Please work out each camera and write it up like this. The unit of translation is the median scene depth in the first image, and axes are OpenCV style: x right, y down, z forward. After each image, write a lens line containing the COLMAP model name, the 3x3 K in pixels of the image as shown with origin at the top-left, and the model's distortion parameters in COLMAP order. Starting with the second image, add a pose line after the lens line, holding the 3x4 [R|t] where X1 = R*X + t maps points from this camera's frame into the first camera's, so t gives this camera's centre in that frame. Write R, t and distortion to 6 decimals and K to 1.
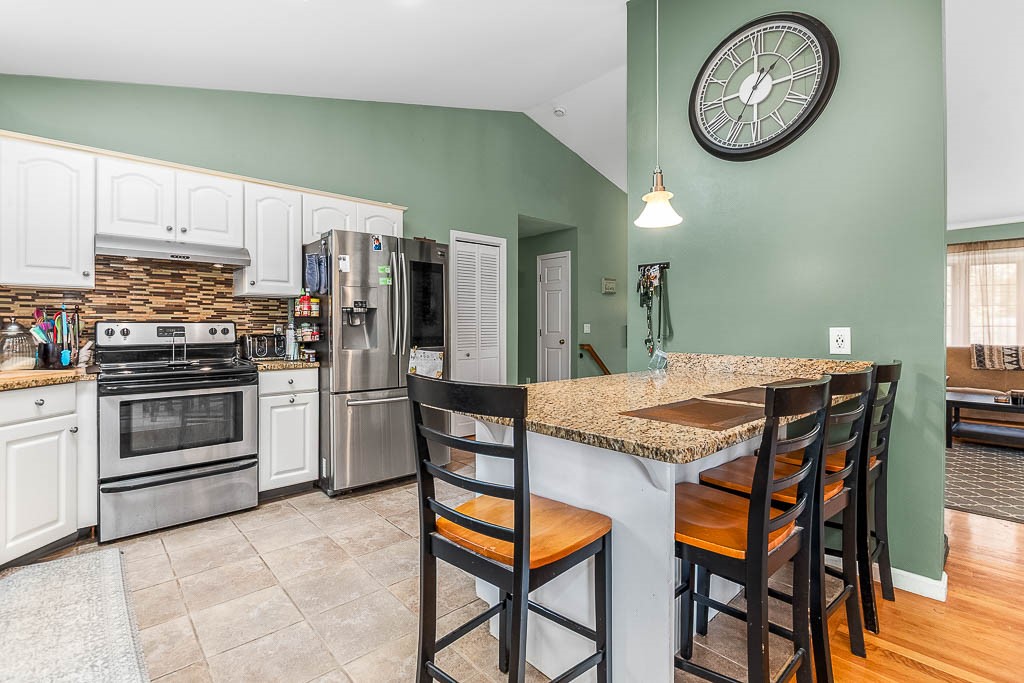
lens RADIAL K [[470.9, 0, 510.7], [0, 470.9, 330.2], [0, 0, 1]] dist [-0.002941, -0.000356]
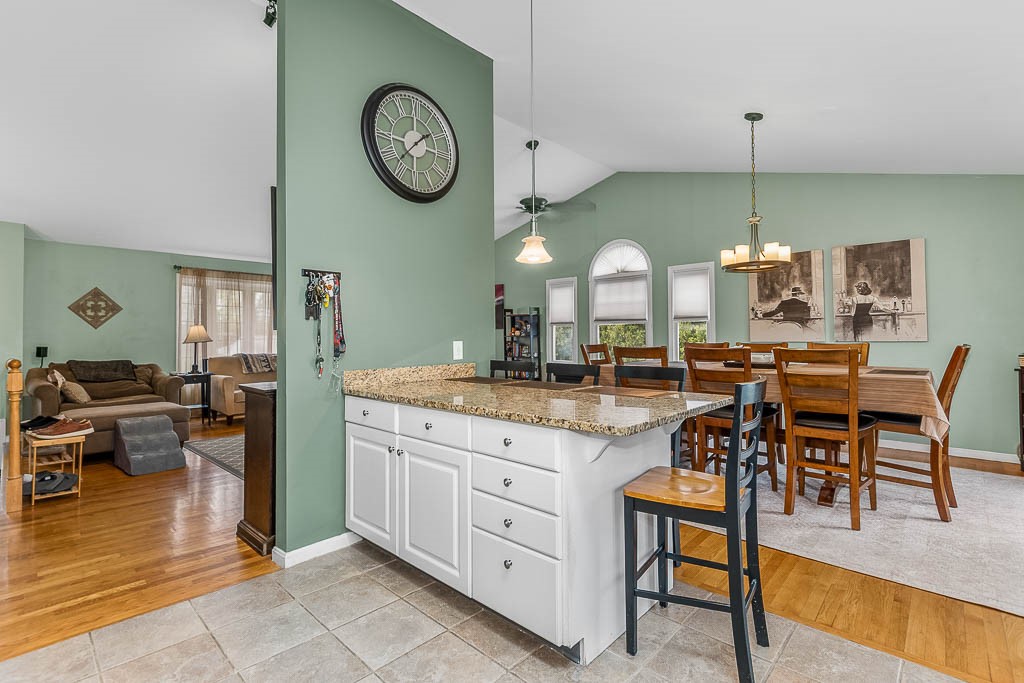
lens RADIAL K [[470.9, 0, 510.7], [0, 470.9, 330.2], [0, 0, 1]] dist [-0.002941, -0.000356]
pose [[-0.071120, 0.010865, 0.997409, -0.506812], [0.016447, 0.999818, -0.009719, -0.015103], [-0.997332, 0.015713, -0.071286, 0.617311]]
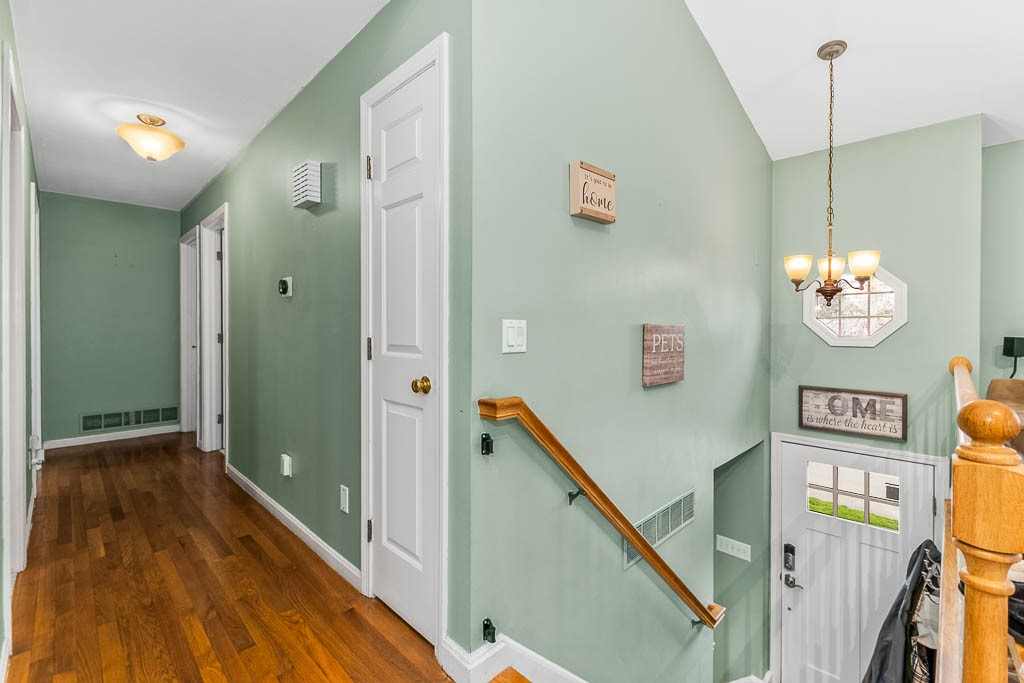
lens RADIAL K [[440.1, 0, 516.2], [0, 440.1, 335.2], [0, 0, 1]] dist [0.001453, 0.000226]
pose [[0.998363, -0.000920, 0.057183, 0.269202], [0.000436, 0.999964, 0.008471, -0.010542], [-0.057189, -0.008433, 0.998328, 1.356095]]
